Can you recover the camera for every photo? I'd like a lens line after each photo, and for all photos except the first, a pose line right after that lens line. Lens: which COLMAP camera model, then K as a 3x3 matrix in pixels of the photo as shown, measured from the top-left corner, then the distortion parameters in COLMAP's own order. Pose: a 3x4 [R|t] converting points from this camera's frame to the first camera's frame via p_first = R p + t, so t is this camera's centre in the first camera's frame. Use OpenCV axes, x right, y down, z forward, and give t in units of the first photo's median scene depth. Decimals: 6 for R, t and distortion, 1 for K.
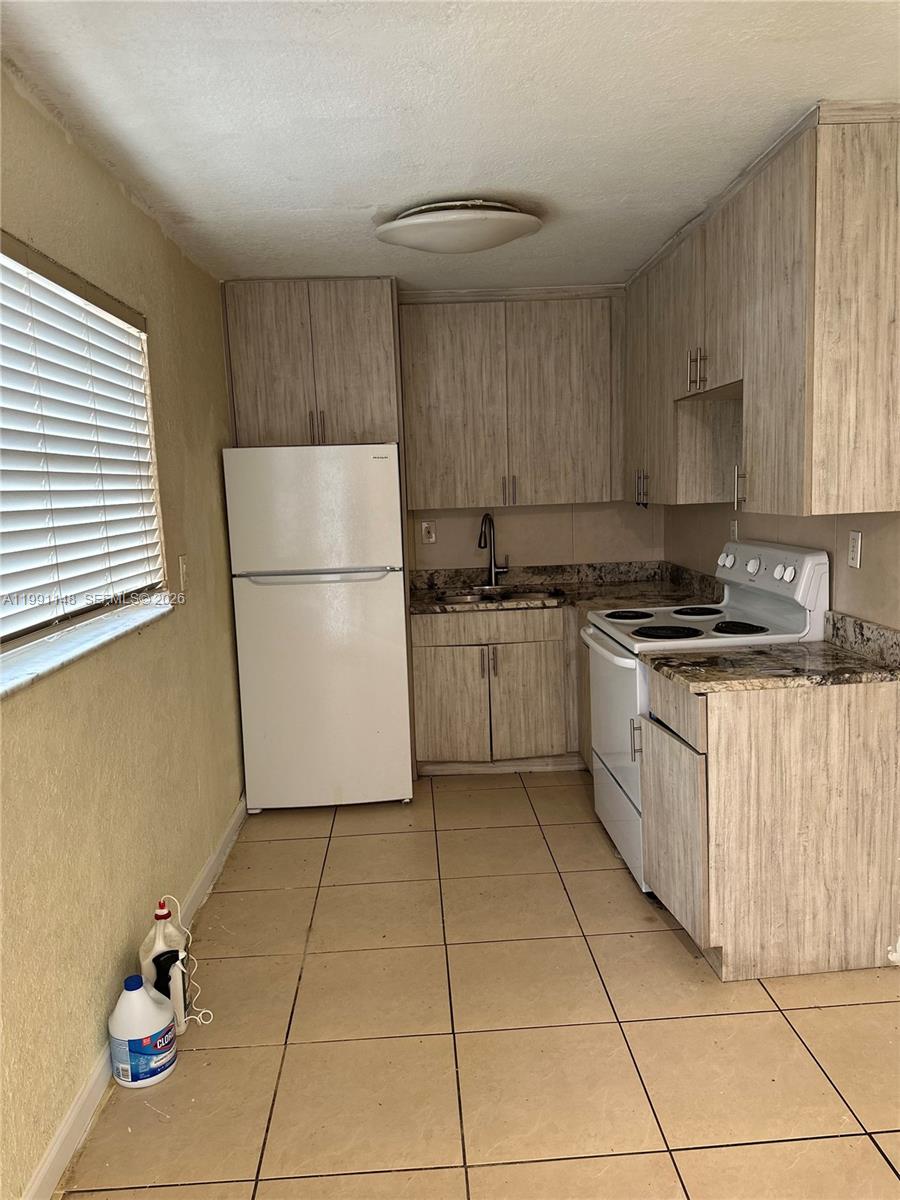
lens RADIAL K [[849.1, 0, 450.0], [0, 849.1, 600.0], [0, 0, 1]] dist [0.239889, -0.000074]
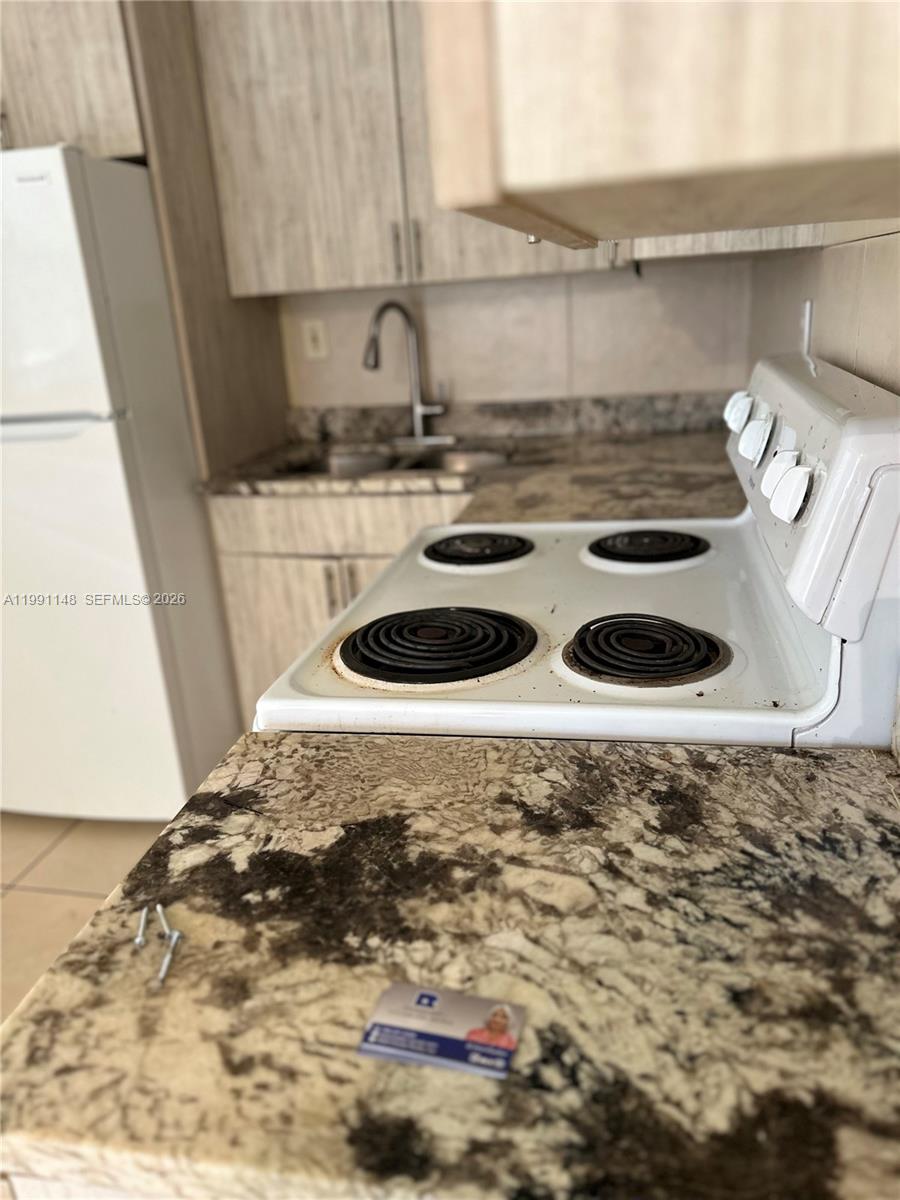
lens RADIAL K [[840.6, 0, 450.0], [0, 840.6, 600.0], [0, 0, 1]] dist [0.066928, -0.077435]
pose [[0.962460, 0.067222, -0.262967, 0.244026], [-0.007989, 0.975442, 0.220112, -0.037750], [0.271305, -0.209748, 0.939361, 0.493043]]
